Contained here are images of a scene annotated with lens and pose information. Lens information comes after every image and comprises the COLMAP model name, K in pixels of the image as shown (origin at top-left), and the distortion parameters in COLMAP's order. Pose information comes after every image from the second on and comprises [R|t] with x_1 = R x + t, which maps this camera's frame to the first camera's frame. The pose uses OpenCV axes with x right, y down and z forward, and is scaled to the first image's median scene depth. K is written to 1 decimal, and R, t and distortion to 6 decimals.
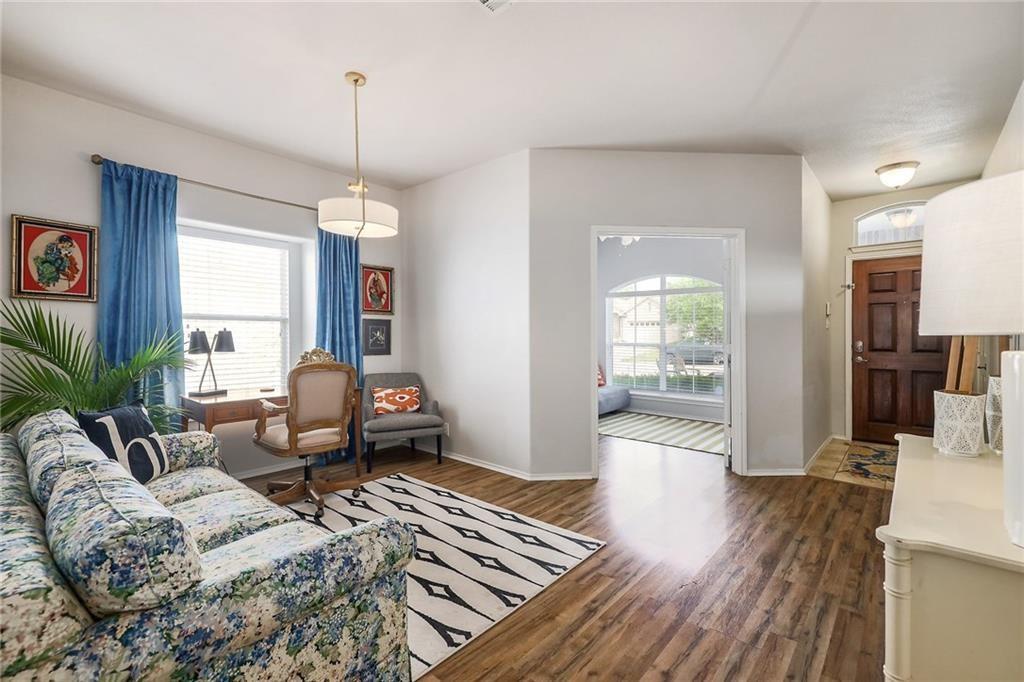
lens RADIAL K [[460.2, 0, 539.2], [0, 460.2, 329.4], [0, 0, 1]] dist [0.020440, 0.000057]
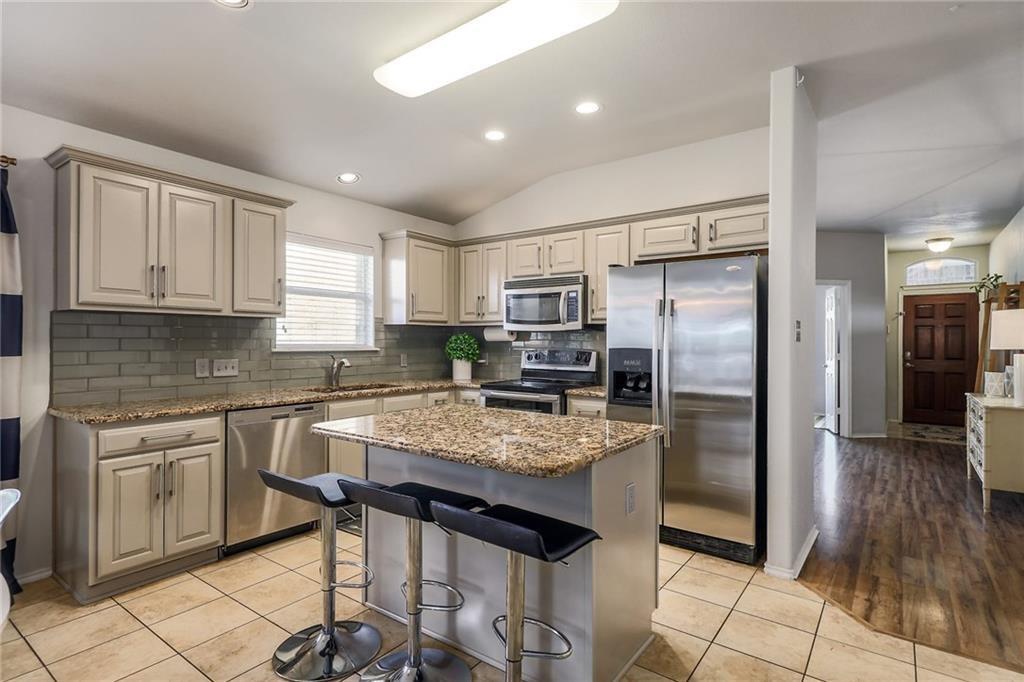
lens RADIAL K [[523.3, 0, 520.4], [0, 523.3, 341.2], [0, 0, 1]] dist [0.013116, -0.001576]
pose [[0.998737, -0.003891, 0.050101, -0.723115], [0.003813, 0.999991, 0.001656, -0.019149], [-0.050107, -0.001463, 0.998743, -0.690416]]
